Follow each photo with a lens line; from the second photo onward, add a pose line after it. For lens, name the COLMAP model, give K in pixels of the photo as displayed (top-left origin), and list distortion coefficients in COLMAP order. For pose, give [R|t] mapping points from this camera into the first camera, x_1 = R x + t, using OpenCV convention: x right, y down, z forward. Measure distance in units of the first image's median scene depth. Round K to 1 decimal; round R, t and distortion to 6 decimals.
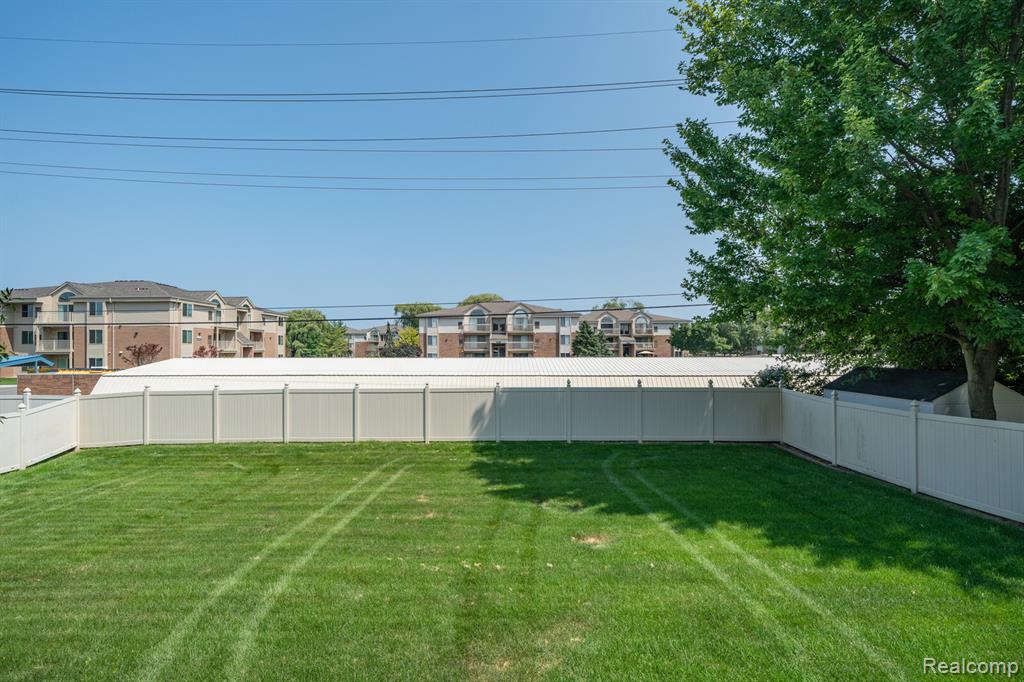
lens RADIAL K [[430.1, 0, 512.0], [0, 430.1, 341.0], [0, 0, 1]] dist [-0.003077, -0.000249]
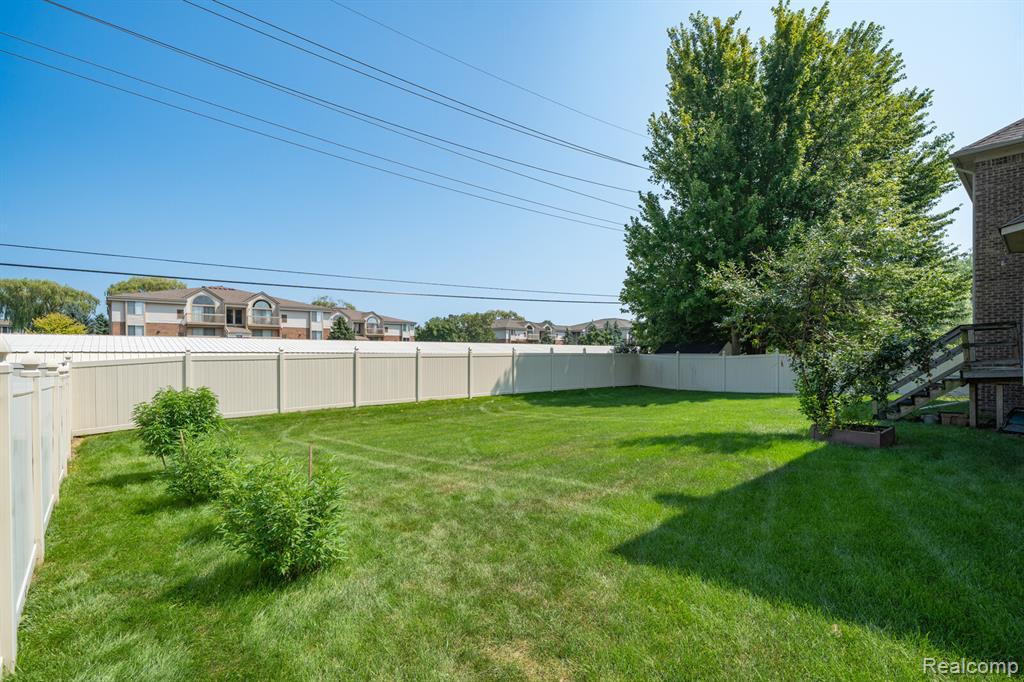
lens RADIAL K [[430.1, 0, 512.0], [0, 430.1, 341.0], [0, 0, 1]] dist [-0.003077, -0.000249]
pose [[0.771261, 0.018384, 0.636254, -0.150405], [-0.013224, 0.999830, -0.012859, 0.015710], [-0.636382, 0.001504, 0.771372, 0.001788]]
